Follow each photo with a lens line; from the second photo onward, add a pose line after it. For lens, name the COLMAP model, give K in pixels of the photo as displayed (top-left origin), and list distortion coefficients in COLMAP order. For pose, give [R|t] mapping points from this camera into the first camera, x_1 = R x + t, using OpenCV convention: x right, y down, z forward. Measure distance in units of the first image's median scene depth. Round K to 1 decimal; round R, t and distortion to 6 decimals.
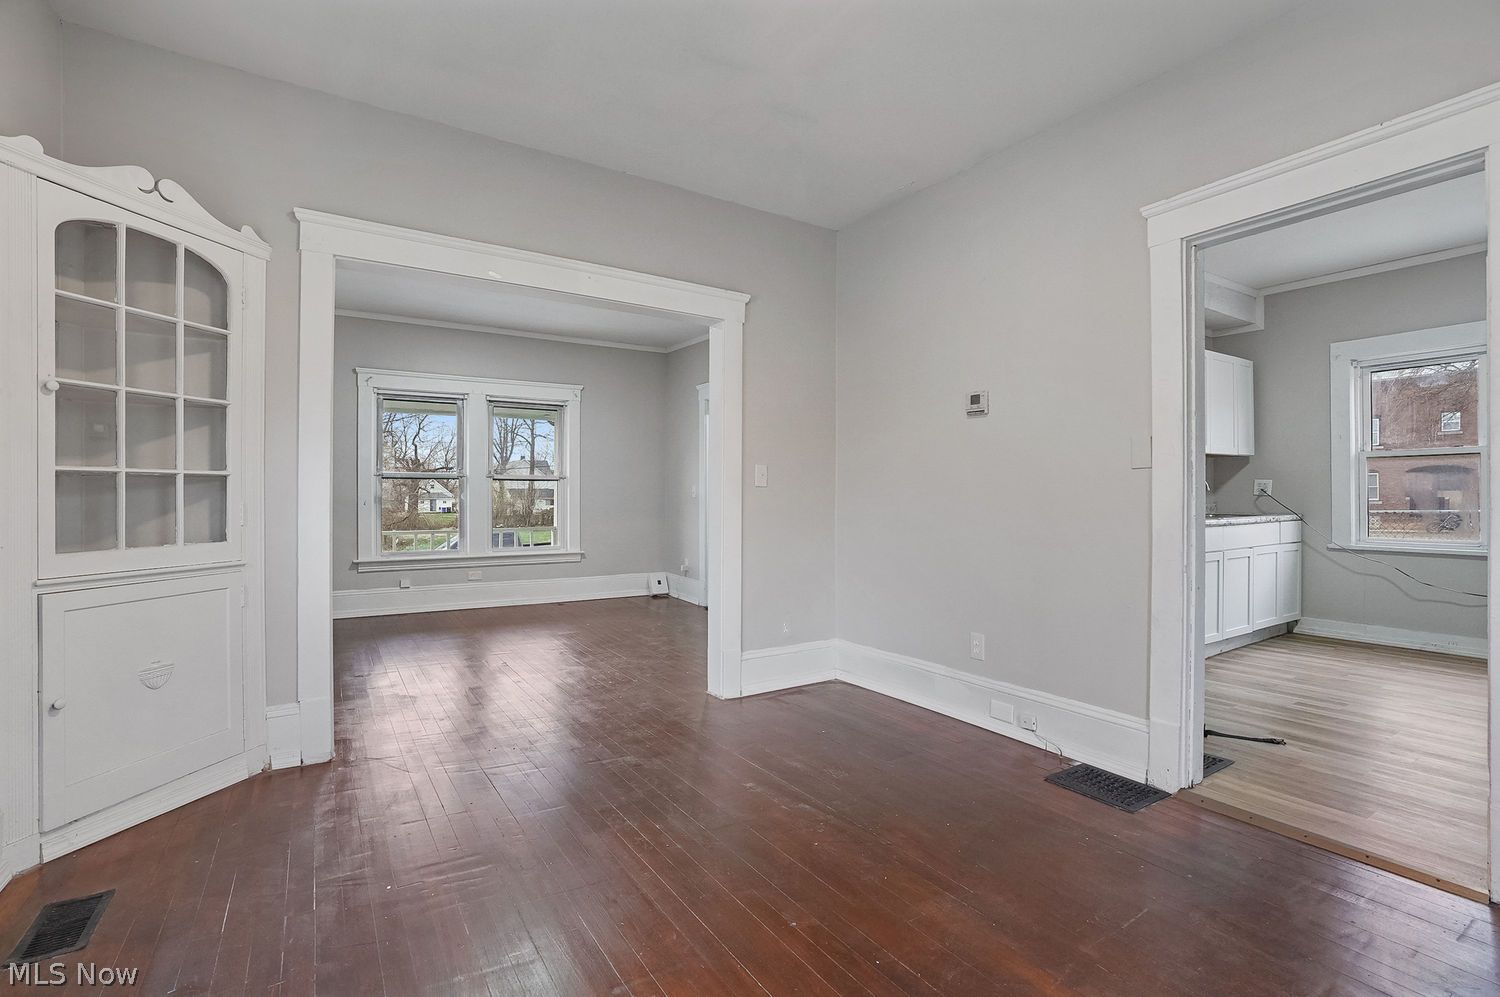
lens RADIAL K [[721.8, 0, 732.5], [0, 721.8, 503.6], [0, 0, 1]] dist [-0.000743, 0.000085]
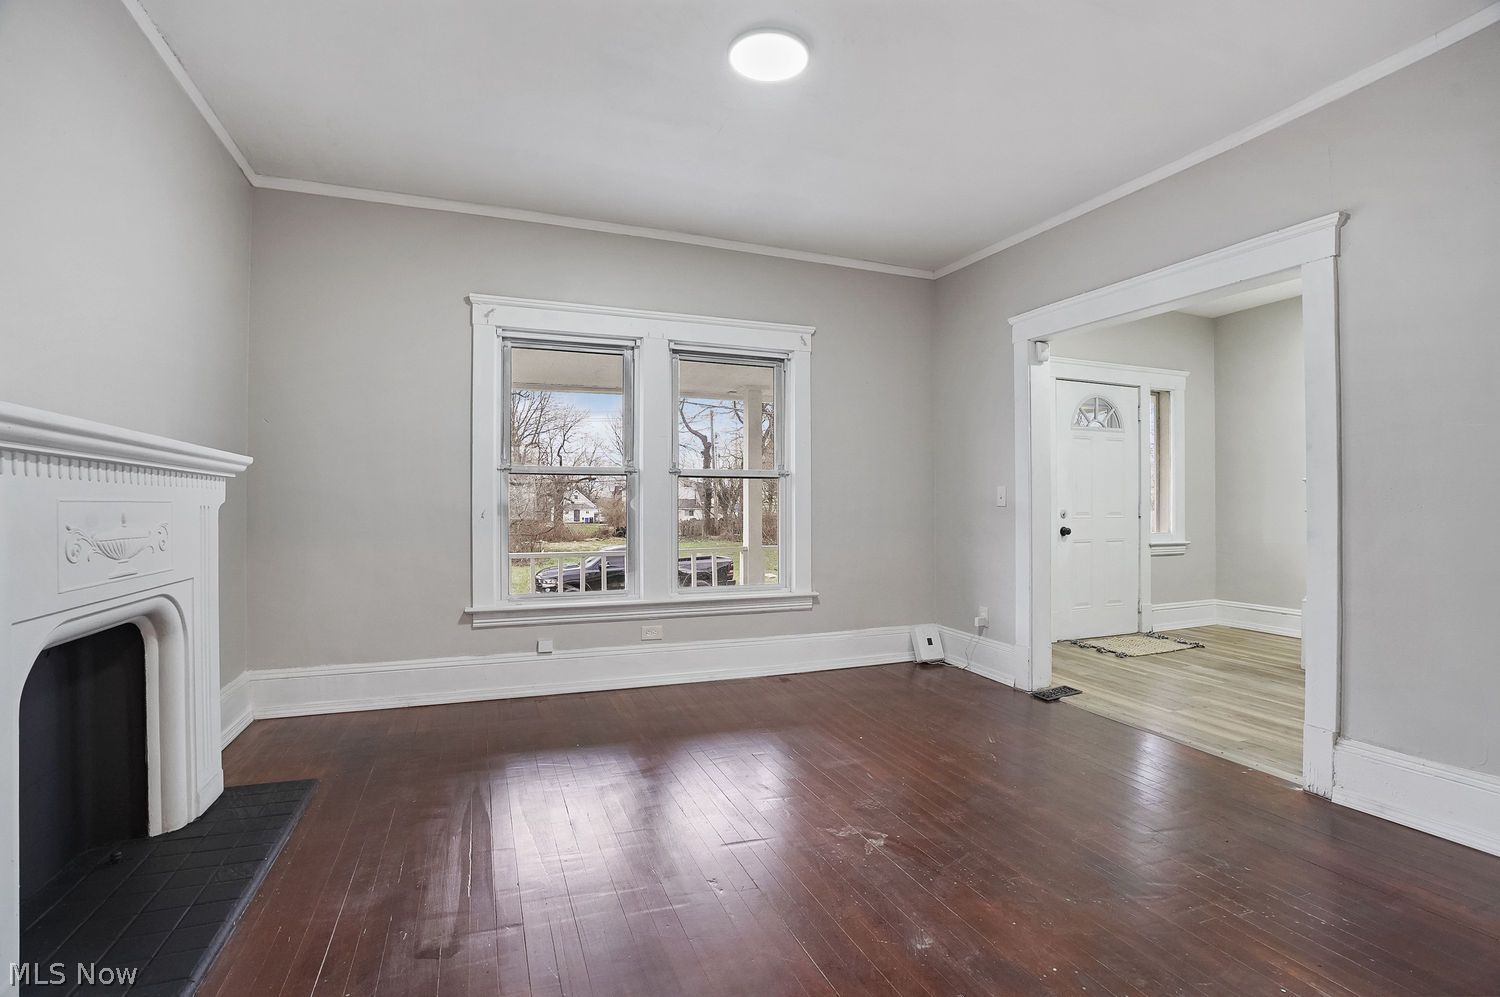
lens RADIAL K [[702.5, 0, 746.3], [0, 702.5, 516.0], [0, 0, 1]] dist [-0.038300, -0.000001]
pose [[0.988029, 0.000836, -0.154265, -0.173152], [-0.000364, 0.999995, 0.003085, -0.001659], [0.154267, -0.002992, 0.988025, 0.394164]]
